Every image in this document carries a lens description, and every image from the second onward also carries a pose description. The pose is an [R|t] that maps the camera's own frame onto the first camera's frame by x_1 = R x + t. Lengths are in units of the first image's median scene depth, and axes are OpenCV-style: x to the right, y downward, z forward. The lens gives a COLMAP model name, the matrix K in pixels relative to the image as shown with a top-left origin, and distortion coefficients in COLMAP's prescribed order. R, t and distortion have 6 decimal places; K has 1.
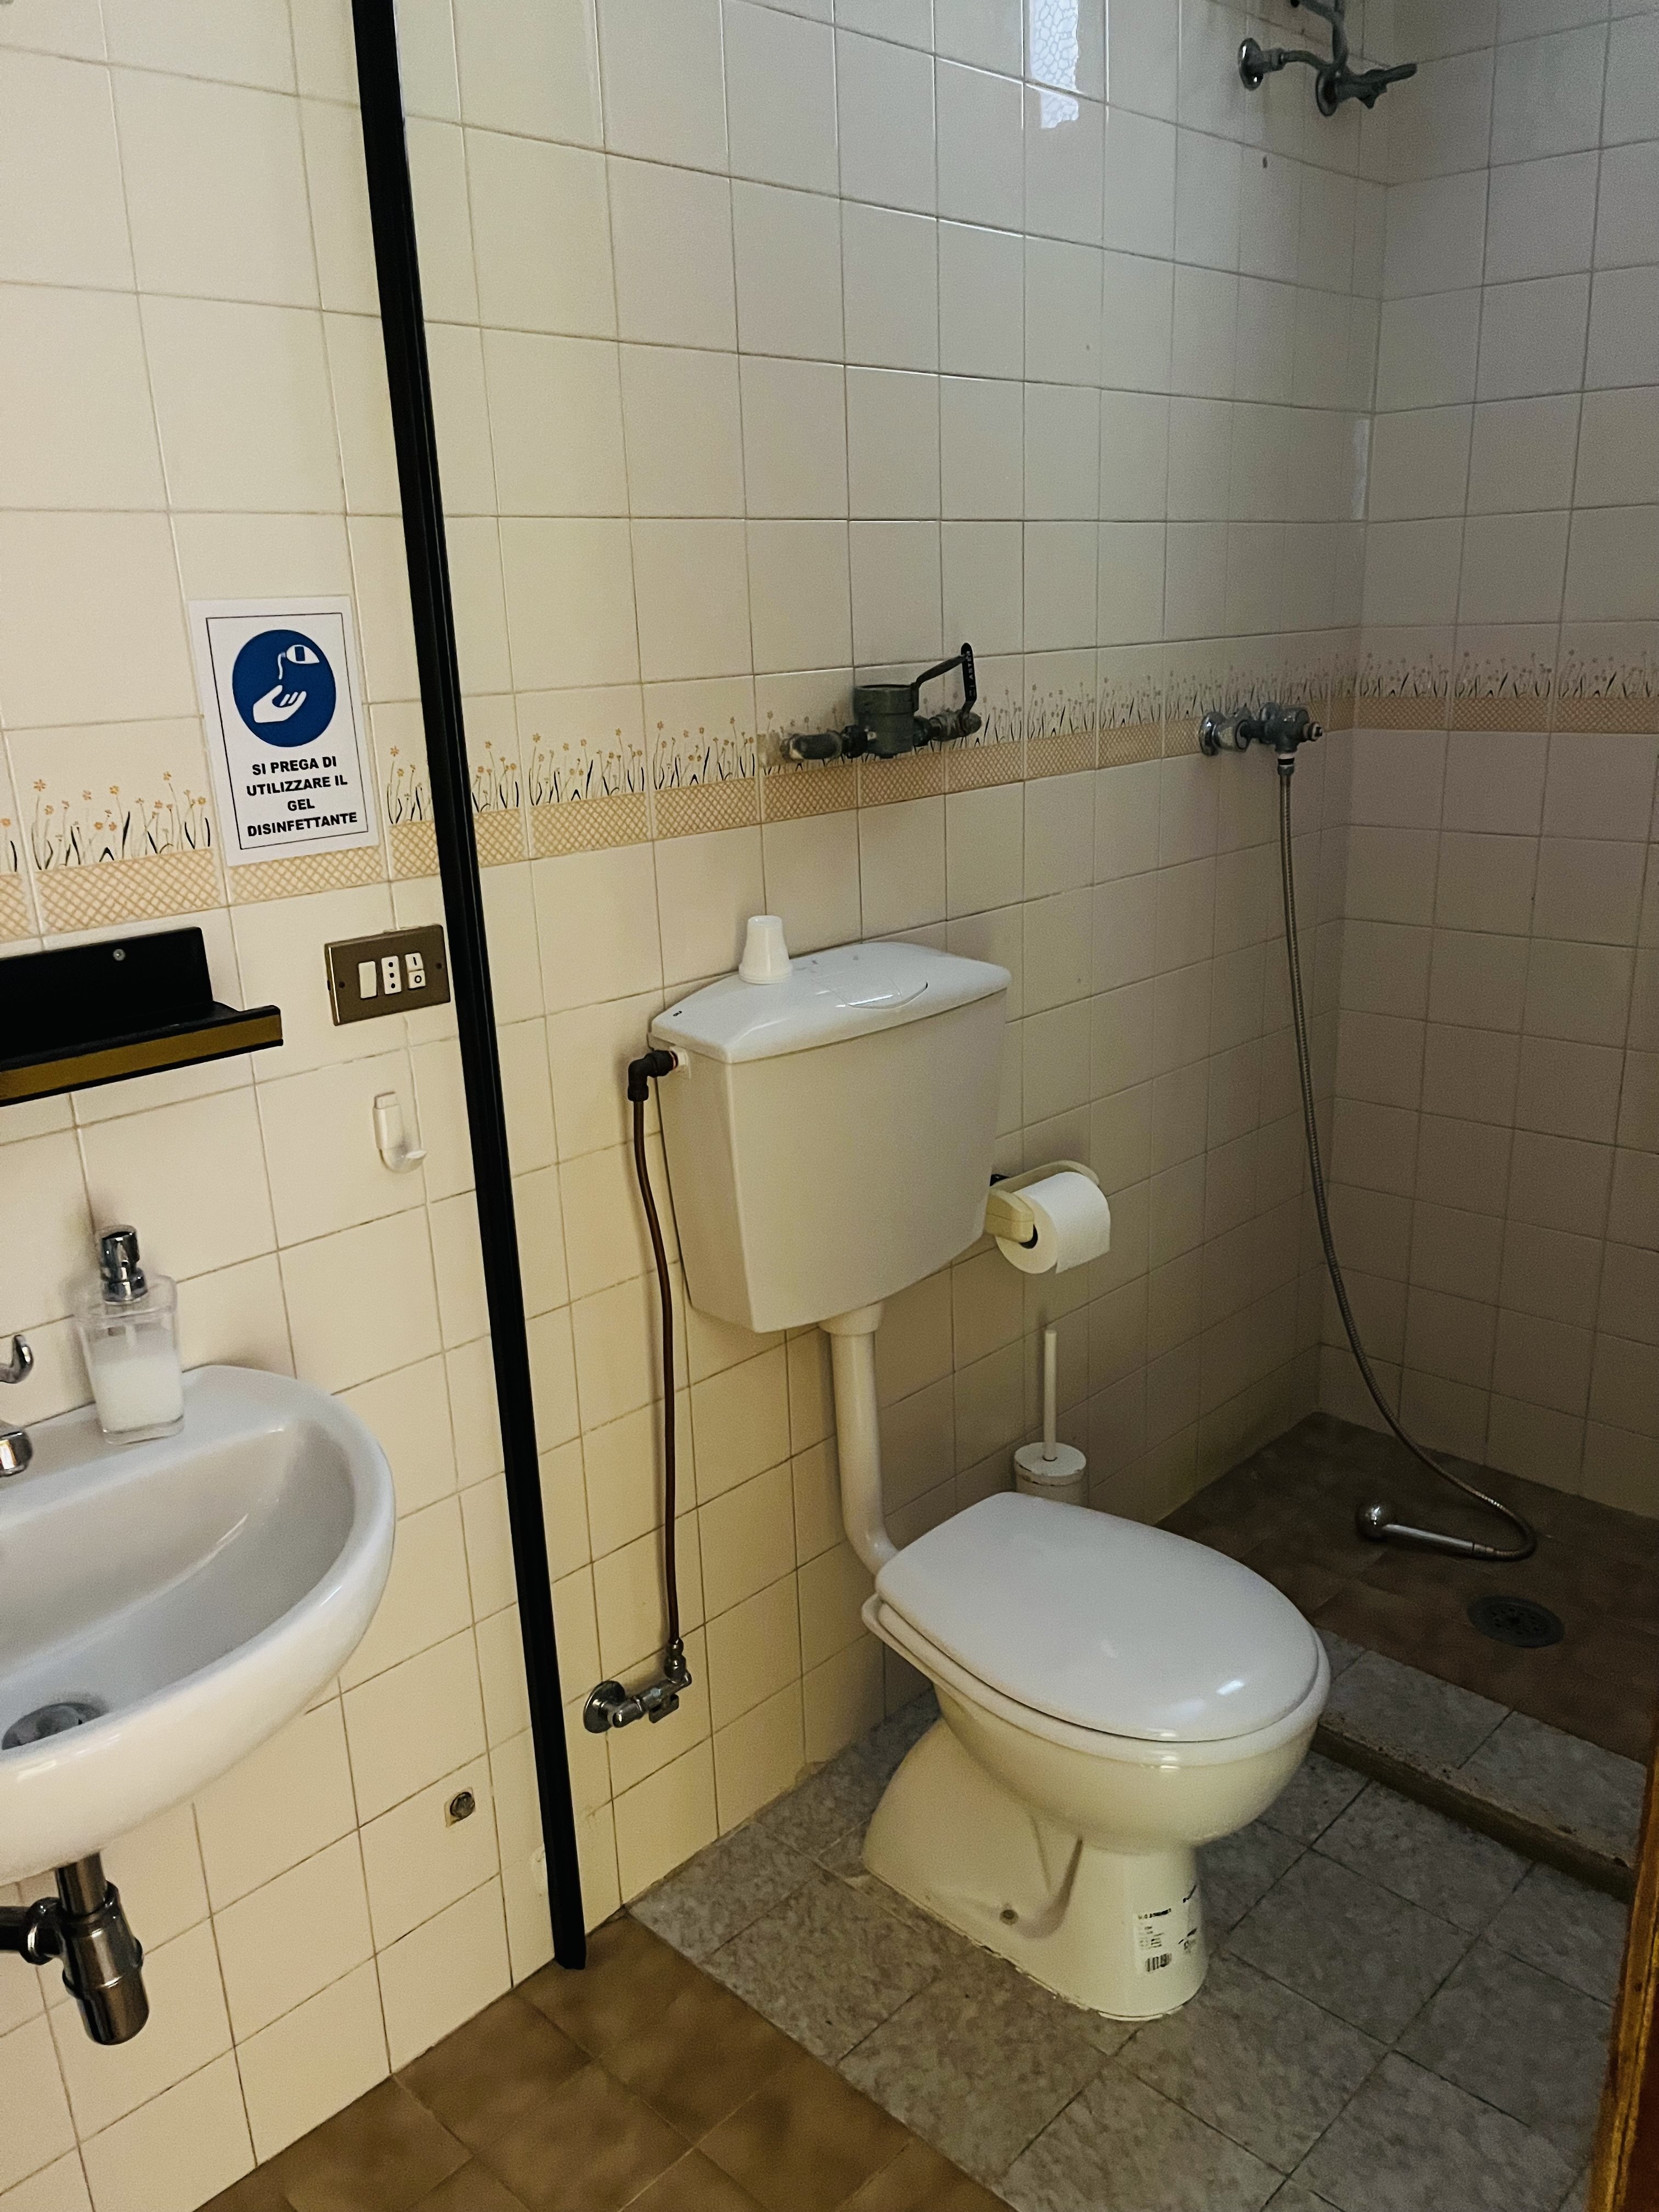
lens RADIAL K [[1687.6, 0, 831.0], [0, 1687.6, 1116.4], [0, 0, 1]] dist [0.075020, -0.093736]
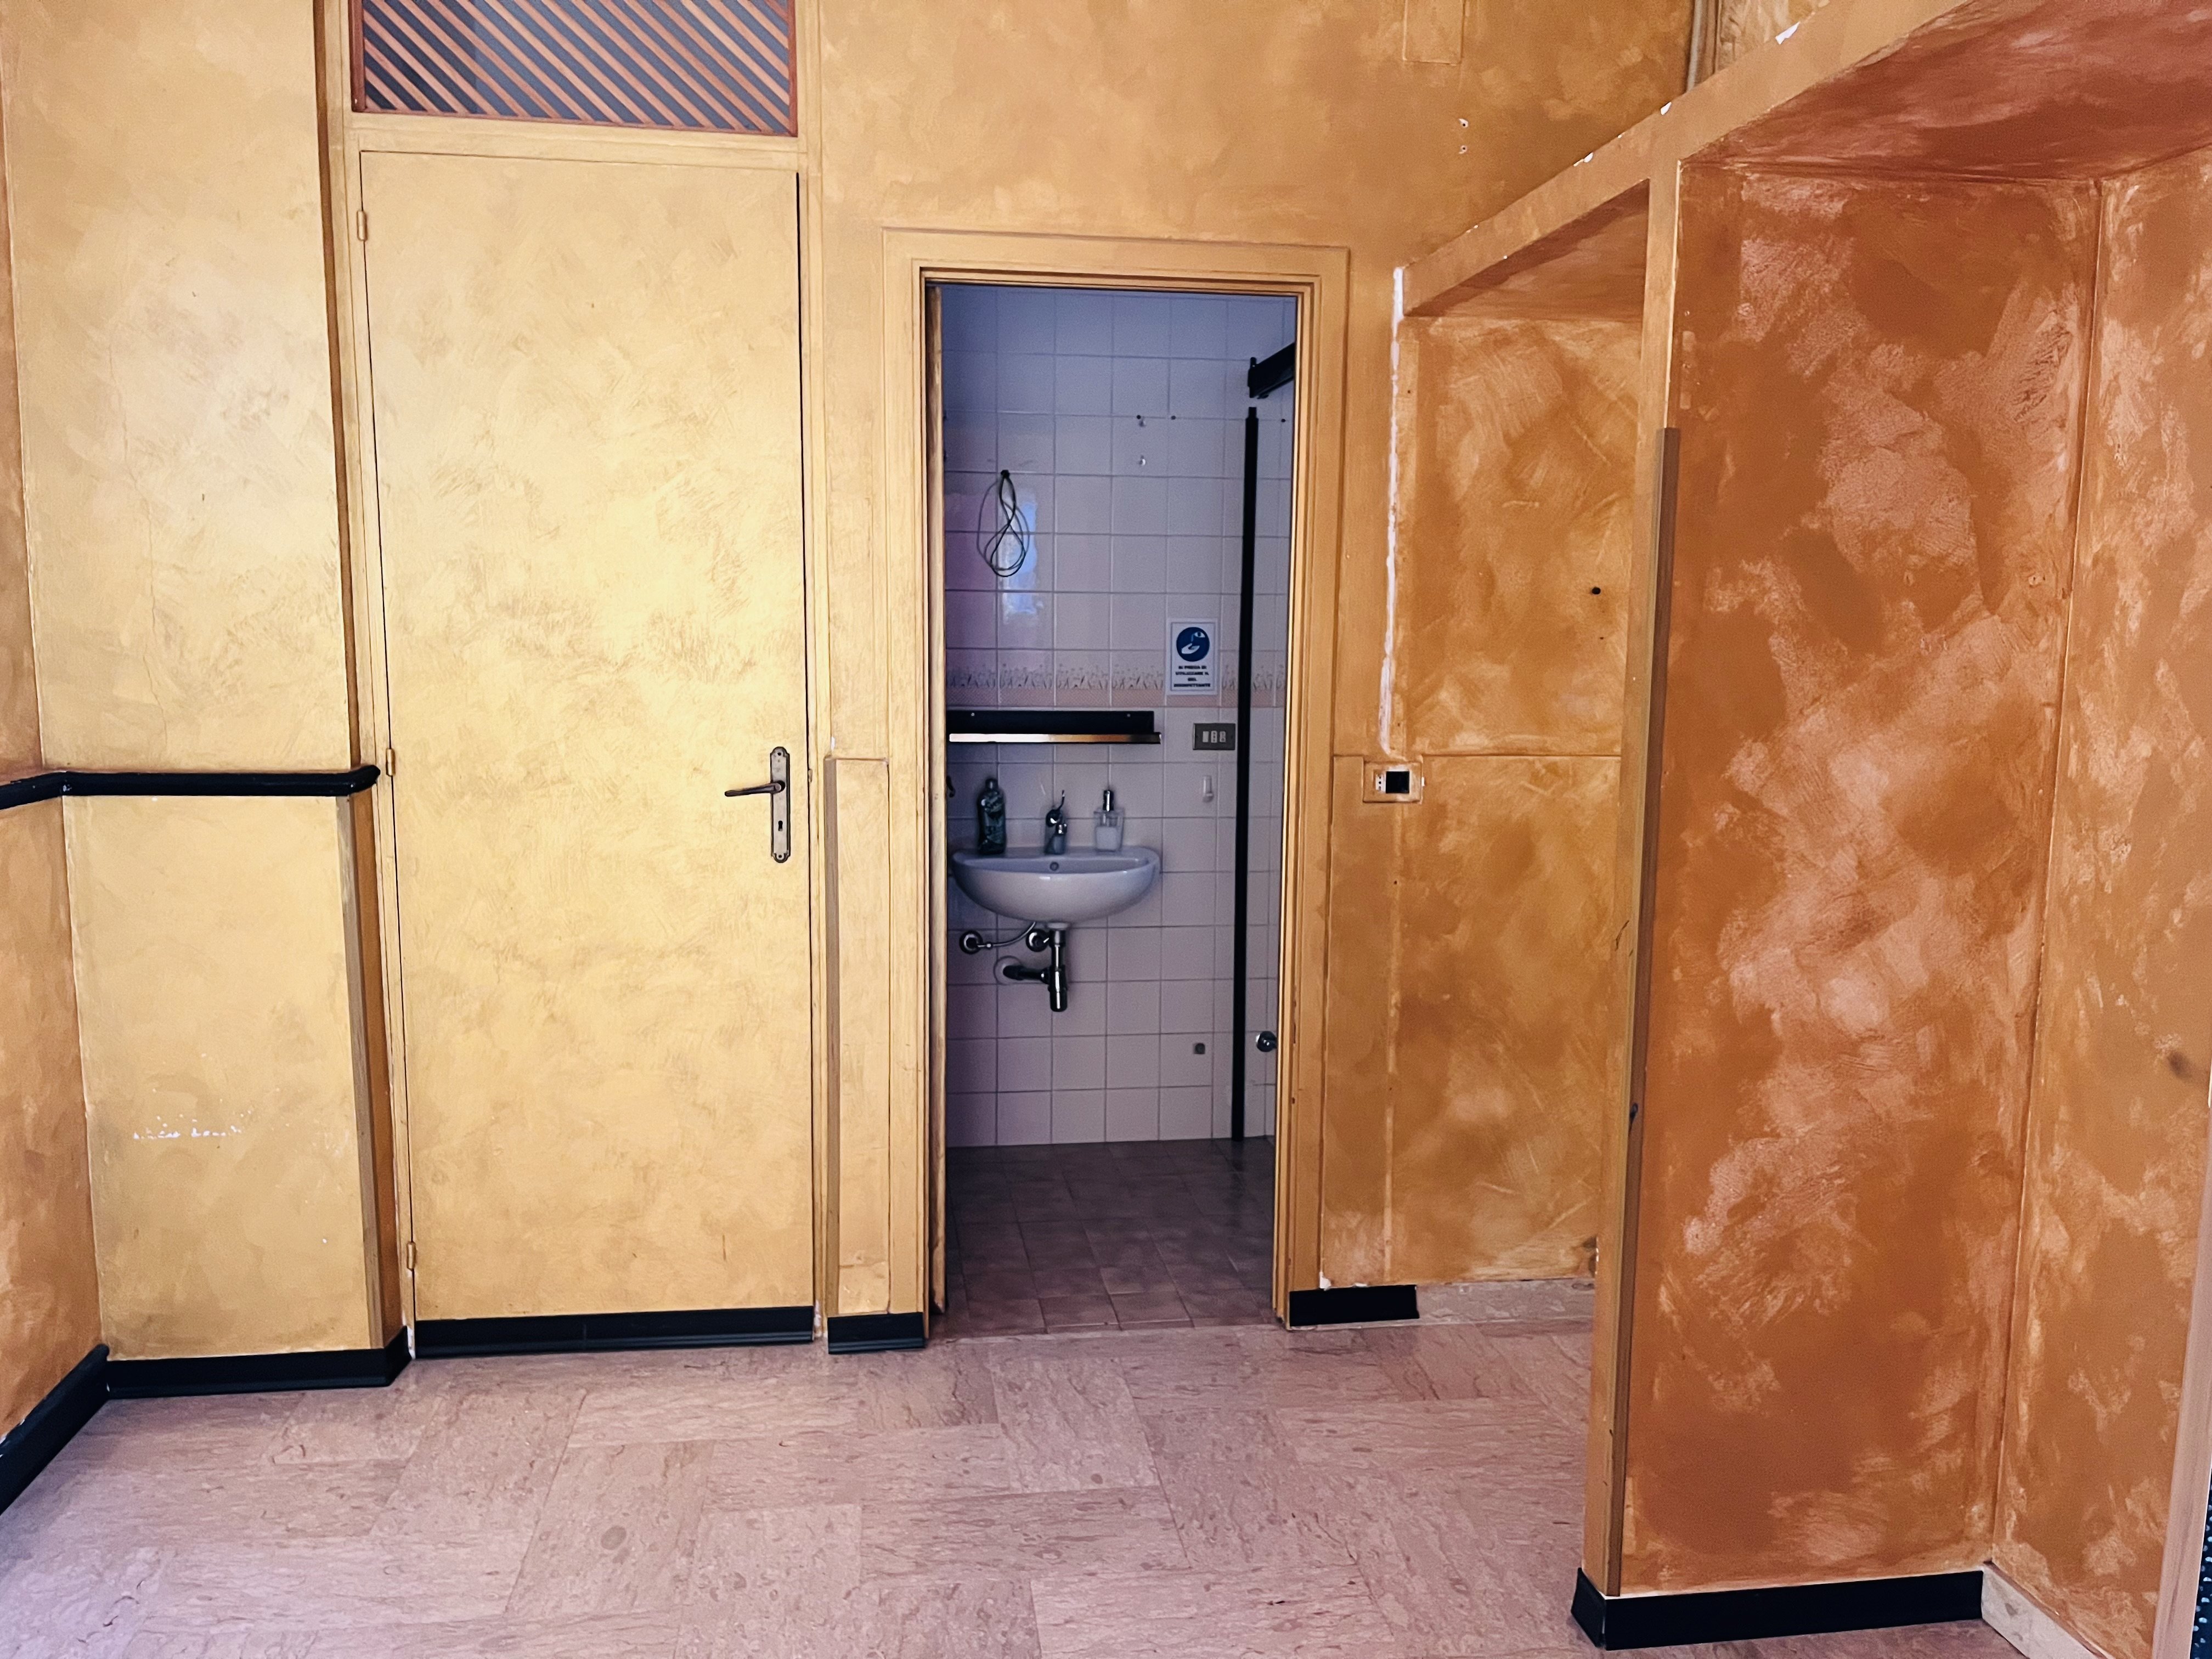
lens RADIAL K [[1687.6, 0, 1102.6], [0, 1687.6, 838.1], [0, 0, 1]] dist [0.075020, -0.093736]
pose [[0.790913, 0.120673, -0.599912, 1.454505], [-0.220541, 0.970691, -0.095501, 0.436072], [0.570805, 0.207838, 0.794345, -1.523054]]
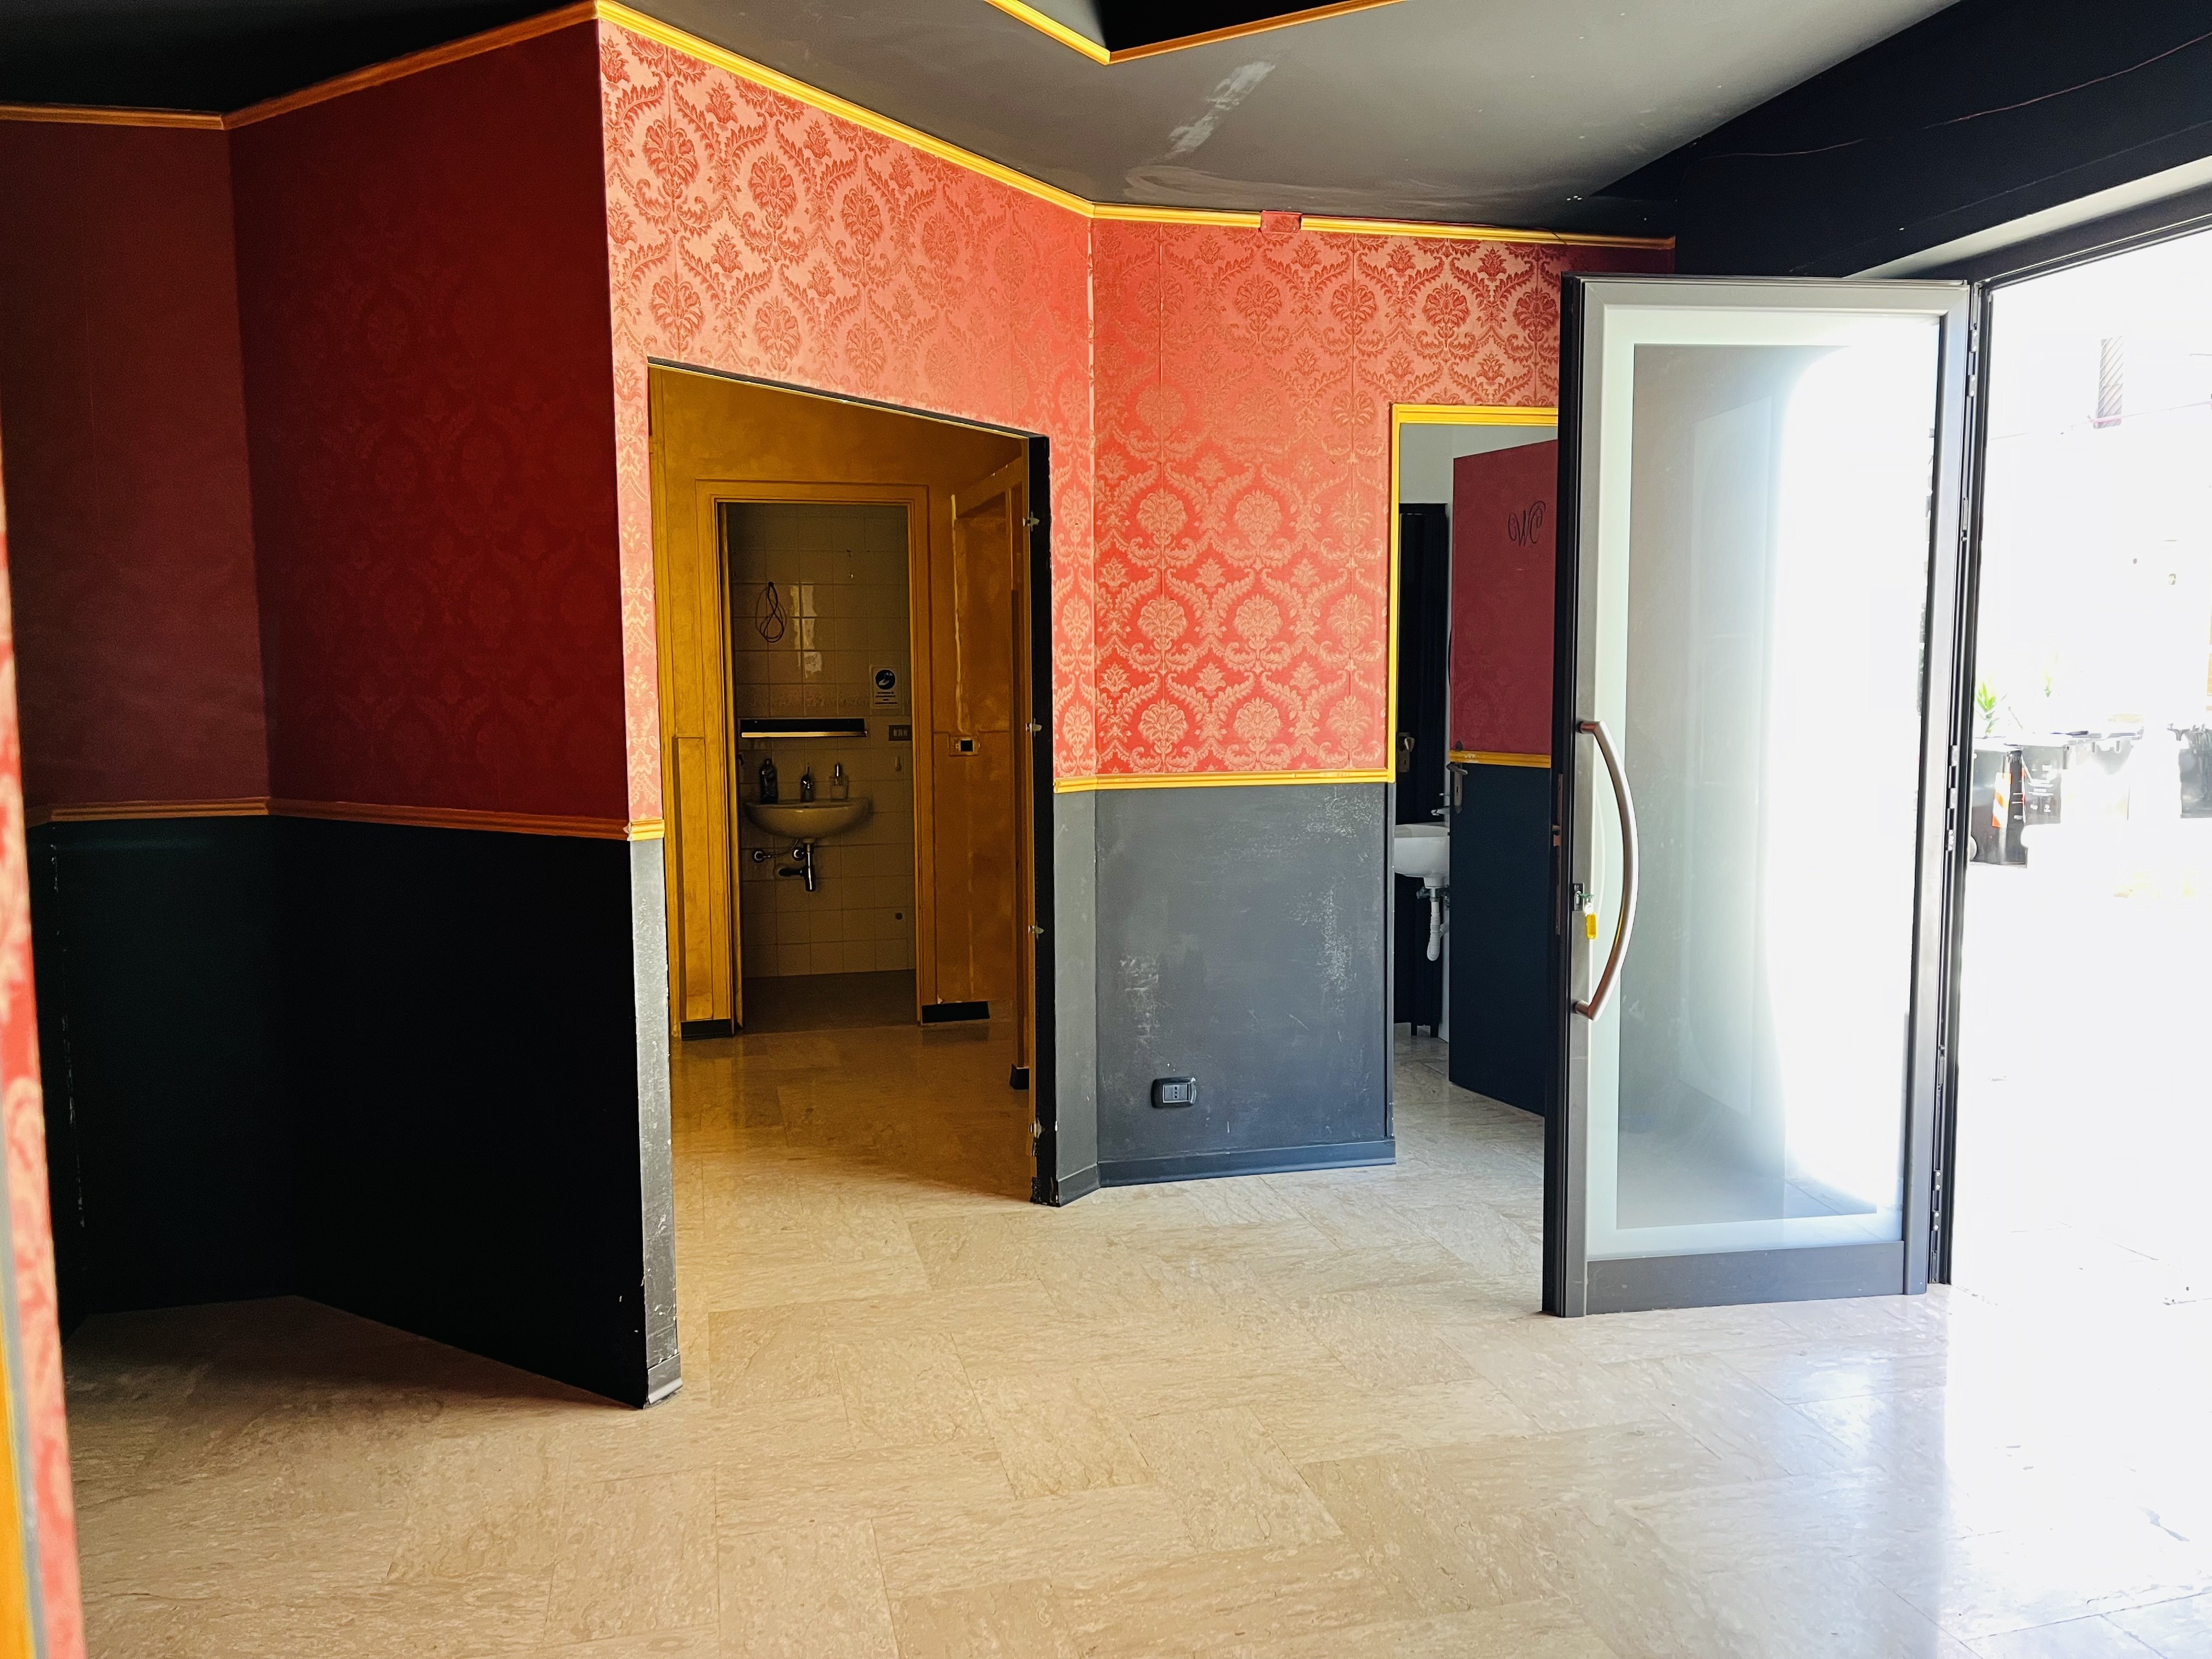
lens RADIAL K [[1687.6, 0, 1144.8], [0, 1687.6, 841.3], [0, 0, 1]] dist [0.075020, -0.093736]
pose [[0.861014, 0.084137, -0.501574, 3.118354], [-0.177767, 0.973802, -0.141808, 0.871433], [0.476502, 0.211261, 0.853413, -3.114615]]
